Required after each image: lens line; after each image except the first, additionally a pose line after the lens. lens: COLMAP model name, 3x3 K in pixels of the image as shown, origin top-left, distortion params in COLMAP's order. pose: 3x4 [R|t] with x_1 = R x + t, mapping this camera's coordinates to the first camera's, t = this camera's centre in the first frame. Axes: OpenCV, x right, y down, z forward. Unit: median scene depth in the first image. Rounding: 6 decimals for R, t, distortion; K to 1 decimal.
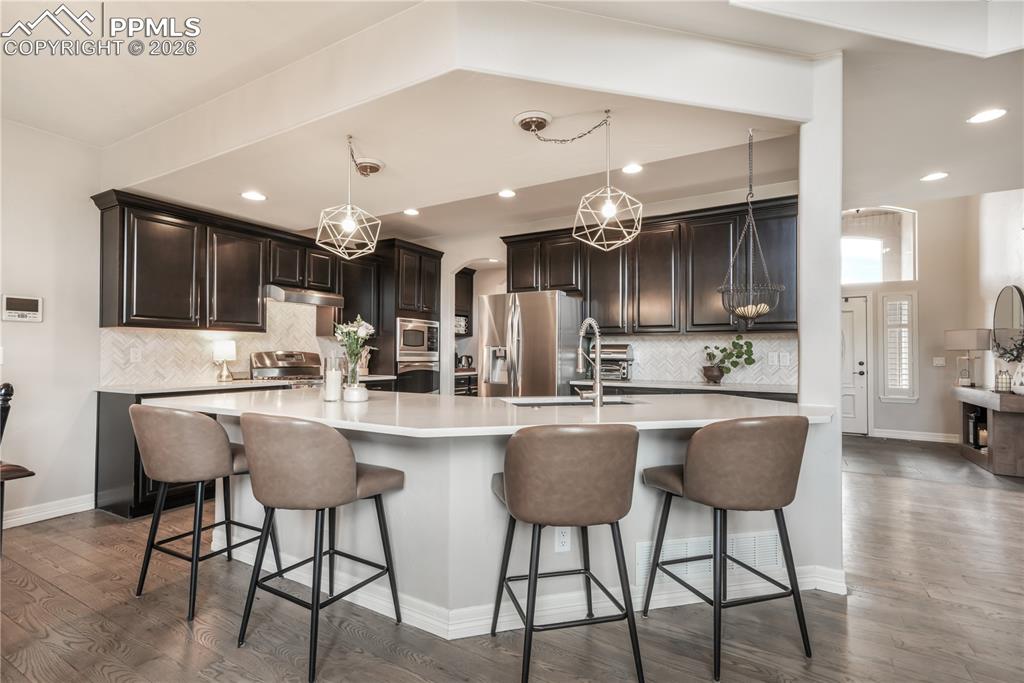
lens RADIAL K [[478.8, 0, 511.7], [0, 478.8, 351.9], [0, 0, 1]] dist [0.010611, 0.000382]
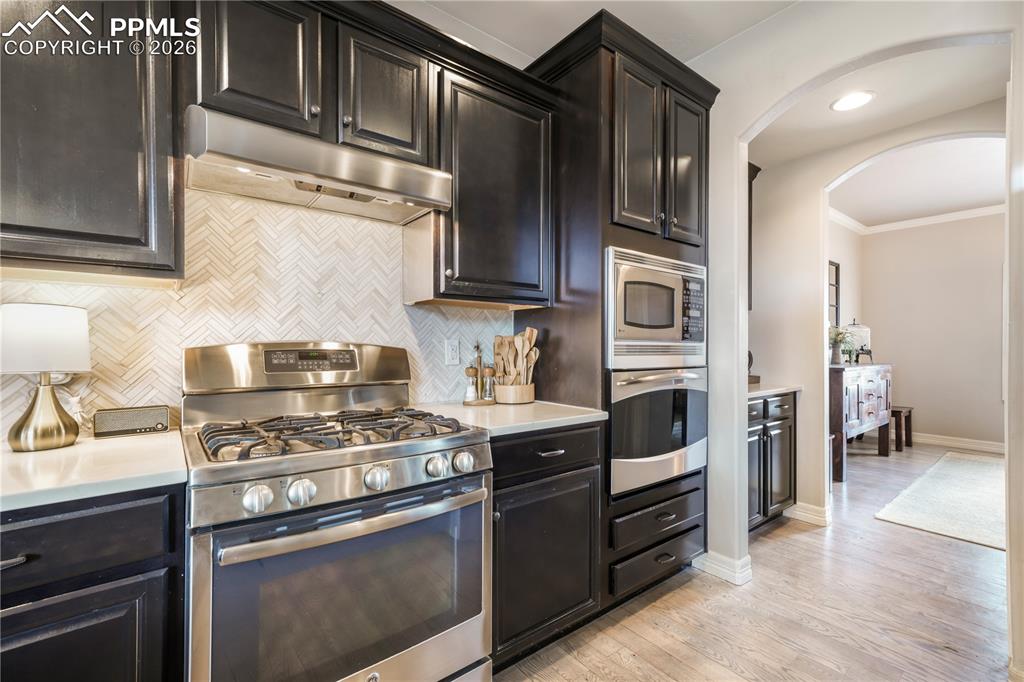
lens RADIAL K [[442.7, 0, 501.4], [0, 442.7, 346.5], [0, 0, 1]] dist [0.000695, 0.000039]
pose [[0.920063, -0.003521, -0.391754, -0.188821], [0.005525, 0.999977, 0.003989, 0.001226], [0.391731, -0.005834, 0.920061, 0.684444]]
